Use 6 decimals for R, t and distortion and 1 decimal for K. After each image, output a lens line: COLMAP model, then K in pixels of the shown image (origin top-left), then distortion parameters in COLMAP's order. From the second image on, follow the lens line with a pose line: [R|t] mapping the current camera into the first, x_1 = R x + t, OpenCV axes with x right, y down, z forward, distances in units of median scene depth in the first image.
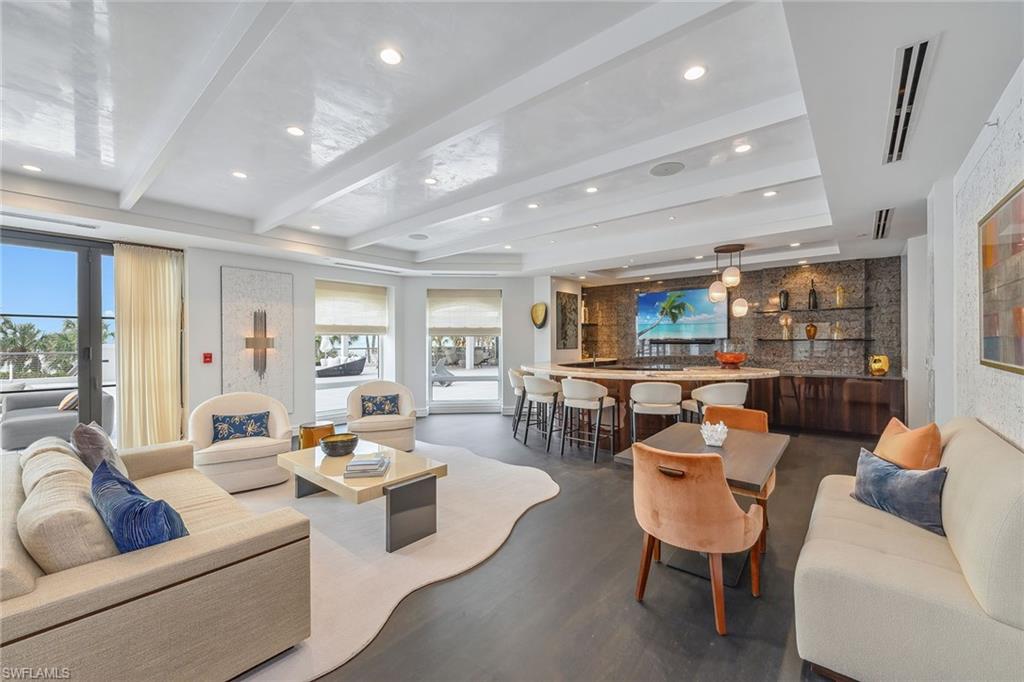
lens RADIAL K [[408.7, 0, 507.0], [0, 408.7, 340.3], [0, 0, 1]] dist [-0.000964, -0.000047]
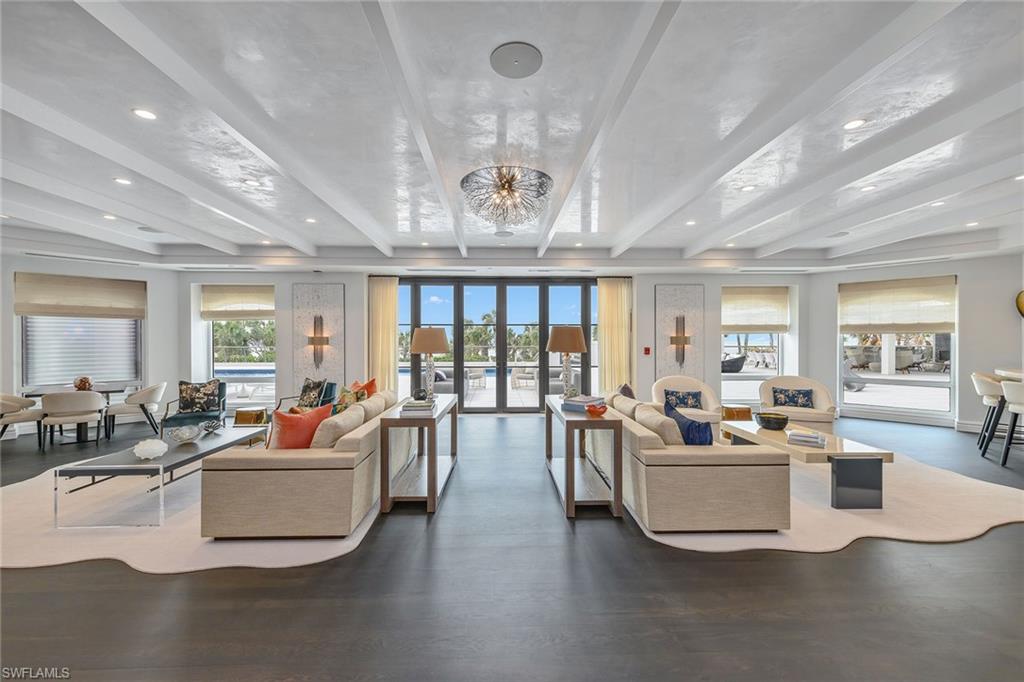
lens RADIAL K [[402.4, 0, 509.2], [0, 402.4, 342.6], [0, 0, 1]] dist [0.018394, -0.005697]
pose [[0.676116, 0.006017, -0.736771, -0.022190], [0.001595, 0.999952, 0.009630, 0.000059], [0.736794, -0.007686, 0.676074, -0.252755]]
